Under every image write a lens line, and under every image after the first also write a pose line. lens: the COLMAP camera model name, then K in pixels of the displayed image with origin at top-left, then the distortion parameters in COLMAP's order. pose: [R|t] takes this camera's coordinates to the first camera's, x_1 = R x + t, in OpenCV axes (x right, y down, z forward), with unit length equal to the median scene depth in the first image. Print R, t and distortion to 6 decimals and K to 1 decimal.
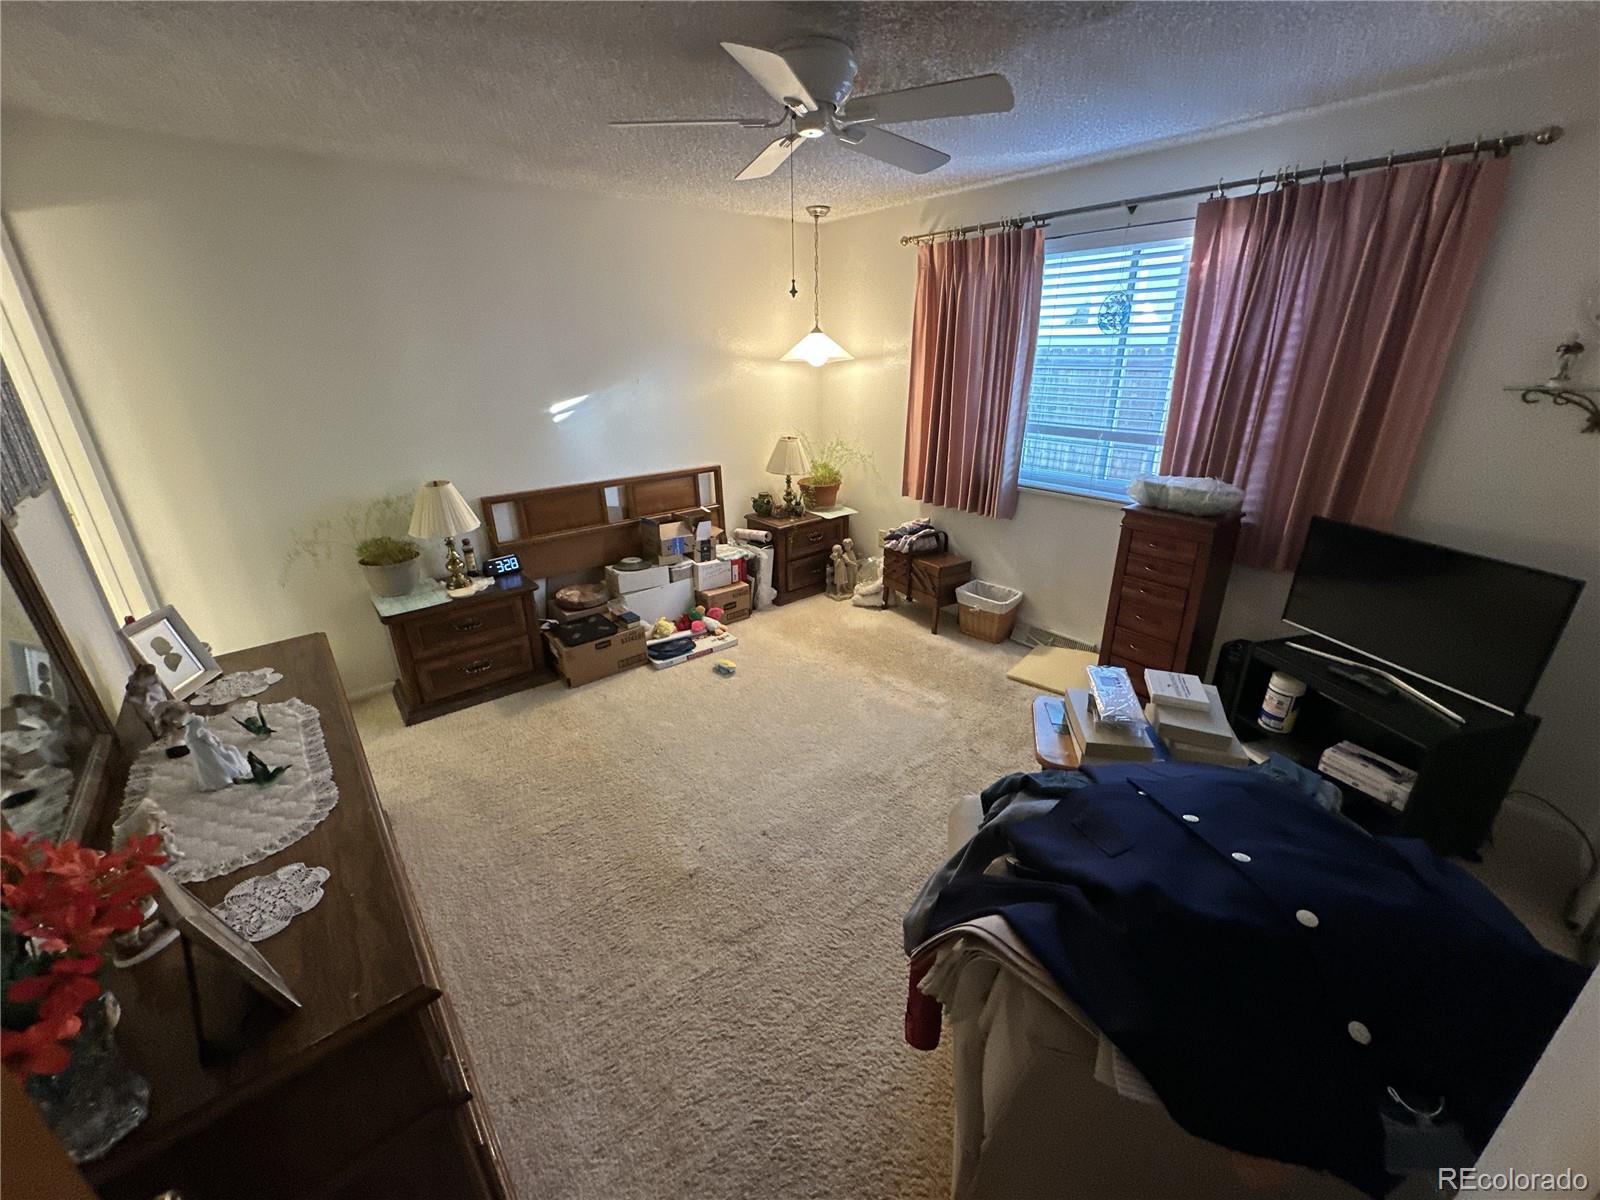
lens RADIAL K [[640.8, 0, 799.7], [0, 640.8, 598.4], [0, 0, 1]] dist [-0.001983, 0.000170]
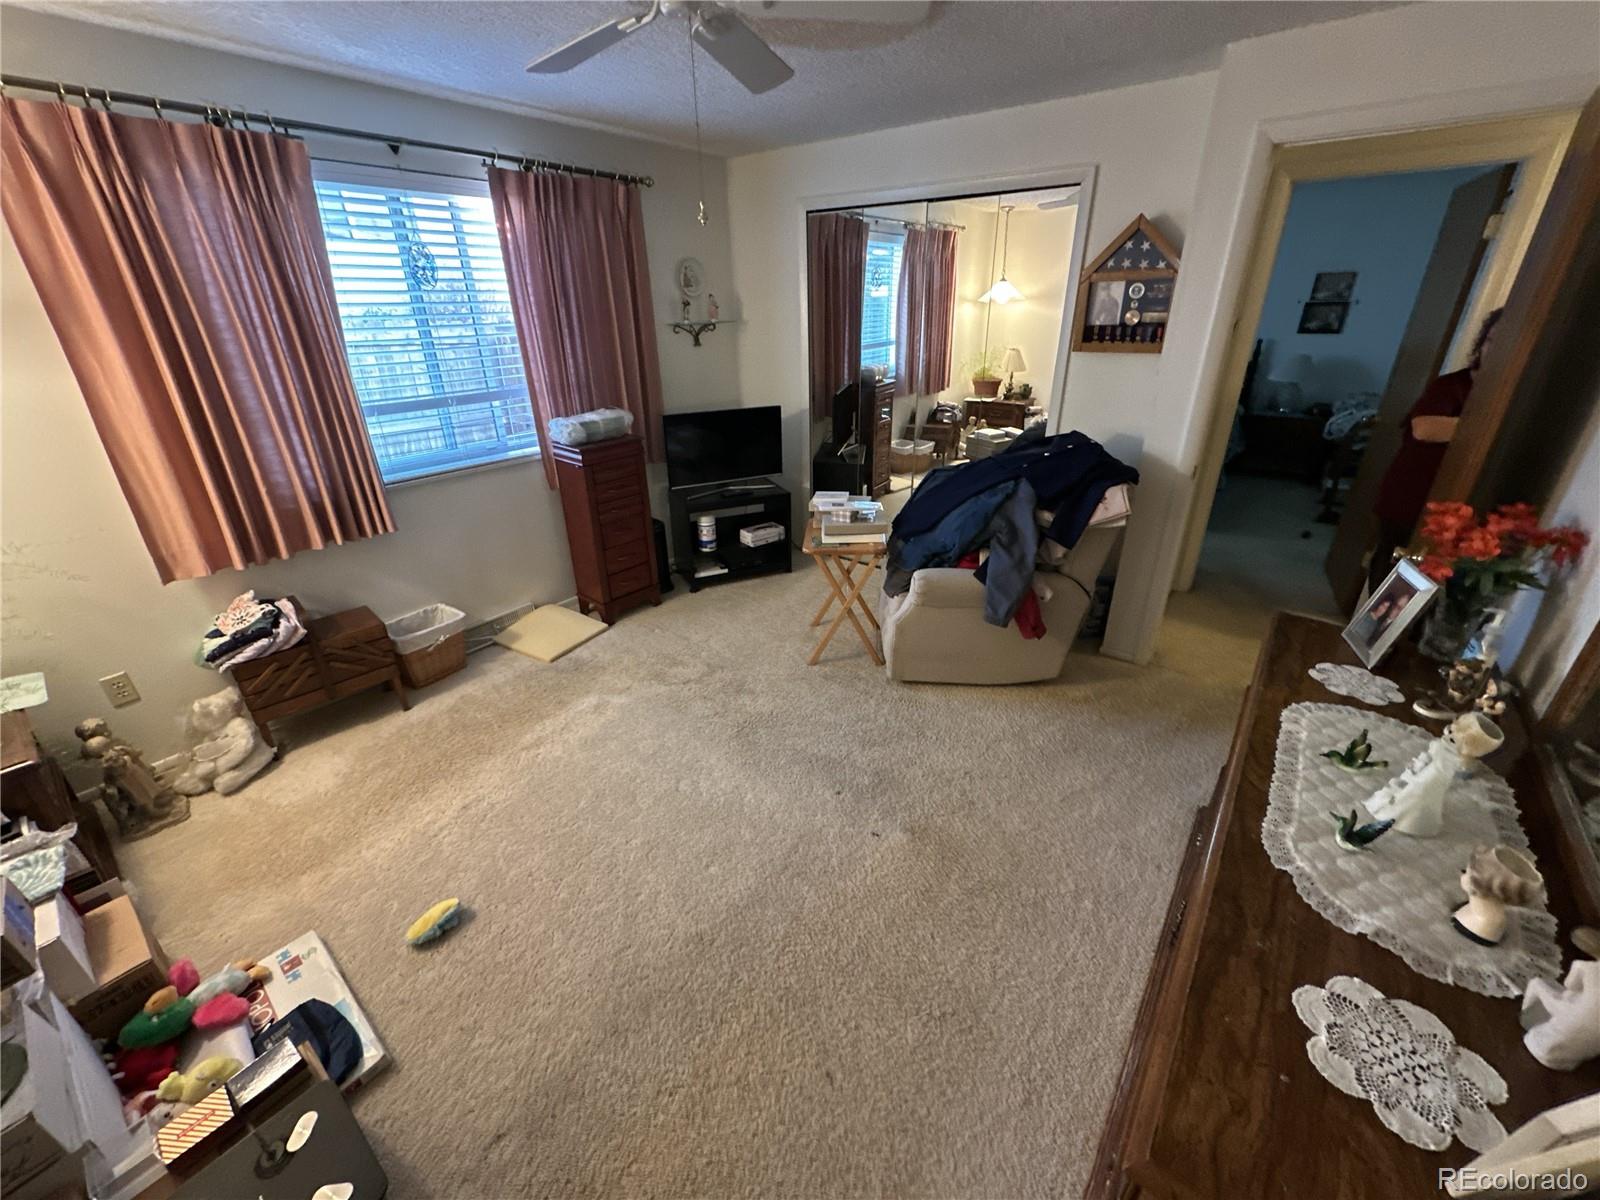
lens RADIAL K [[640.8, 0, 800.2], [0, 640.8, 597.4], [0, 0, 1]] dist [-0.001983, 0.000170]
pose [[-0.213962, -0.395251, 0.893307, -0.596848], [0.375587, 0.810900, 0.448749, -0.255489], [-0.901751, 0.431529, -0.025051, 0.700234]]
